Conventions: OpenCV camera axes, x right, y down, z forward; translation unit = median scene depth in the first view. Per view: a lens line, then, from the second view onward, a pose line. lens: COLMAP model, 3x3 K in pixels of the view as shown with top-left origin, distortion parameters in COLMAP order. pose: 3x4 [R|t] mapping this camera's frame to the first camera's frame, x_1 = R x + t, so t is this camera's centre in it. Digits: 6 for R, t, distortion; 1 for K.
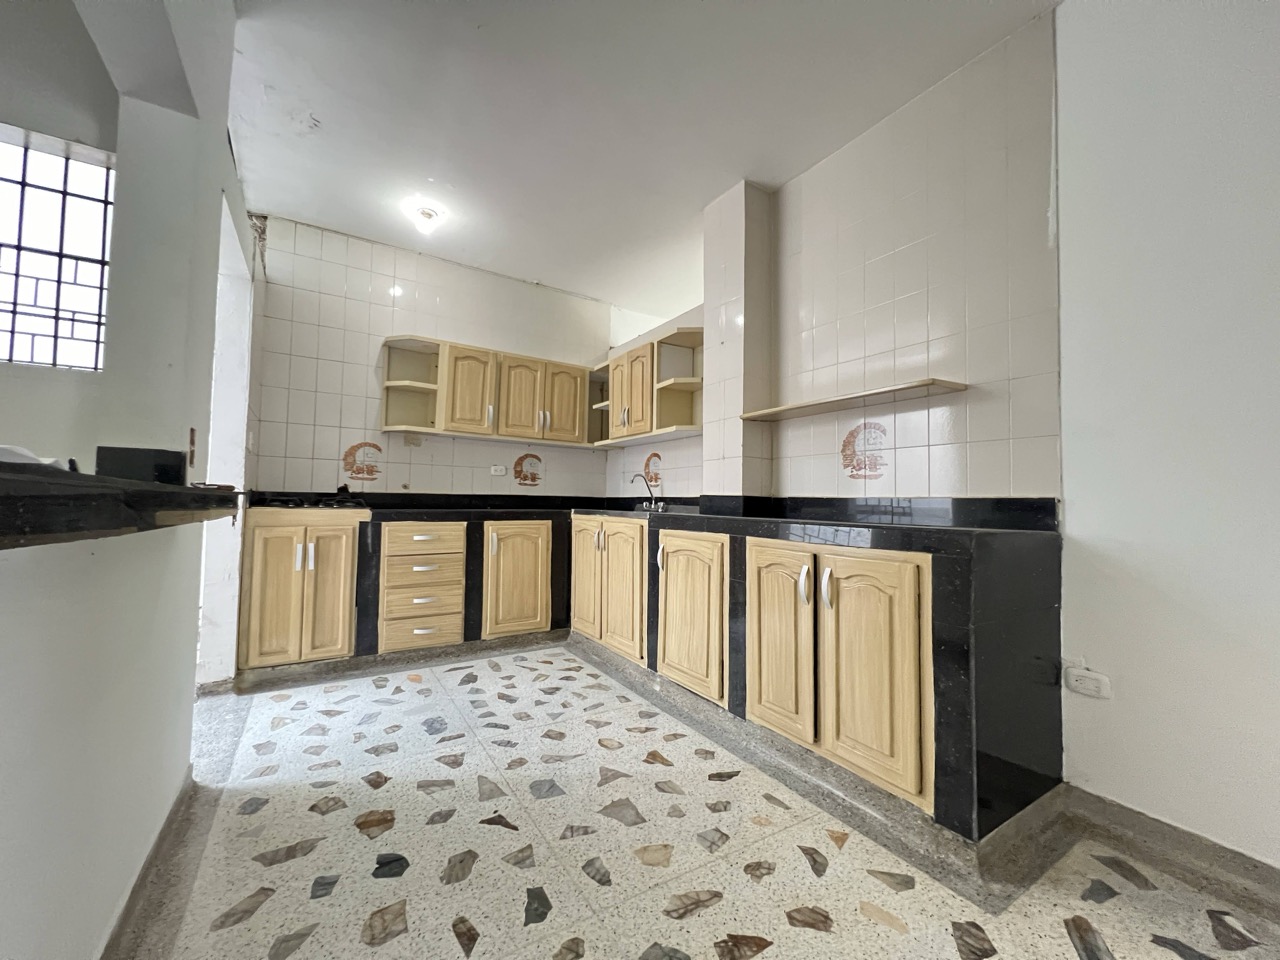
lens RADIAL K [[512.3, 0, 637.1], [0, 512.3, 478.3], [0, 0, 1]] dist [-0.002340, 0.000434]
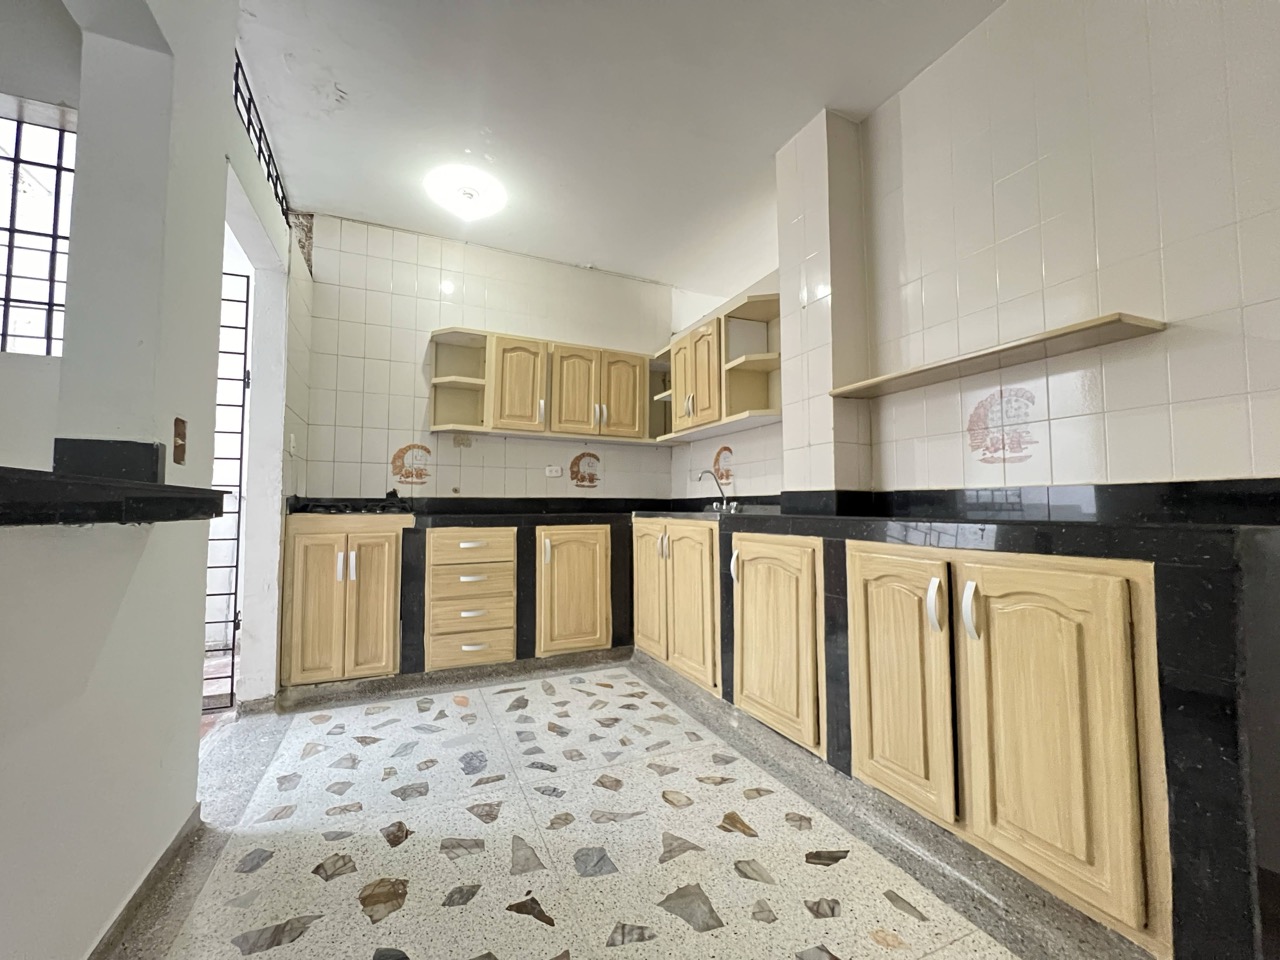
lens RADIAL K [[512.3, 0, 637.1], [0, 512.3, 478.3], [0, 0, 1]] dist [-0.002340, 0.000434]
pose [[0.989838, -0.025296, -0.139933, 0.009155], [0.023379, 0.999609, -0.015327, 0.020757], [0.140266, 0.011900, 0.990042, 0.154263]]
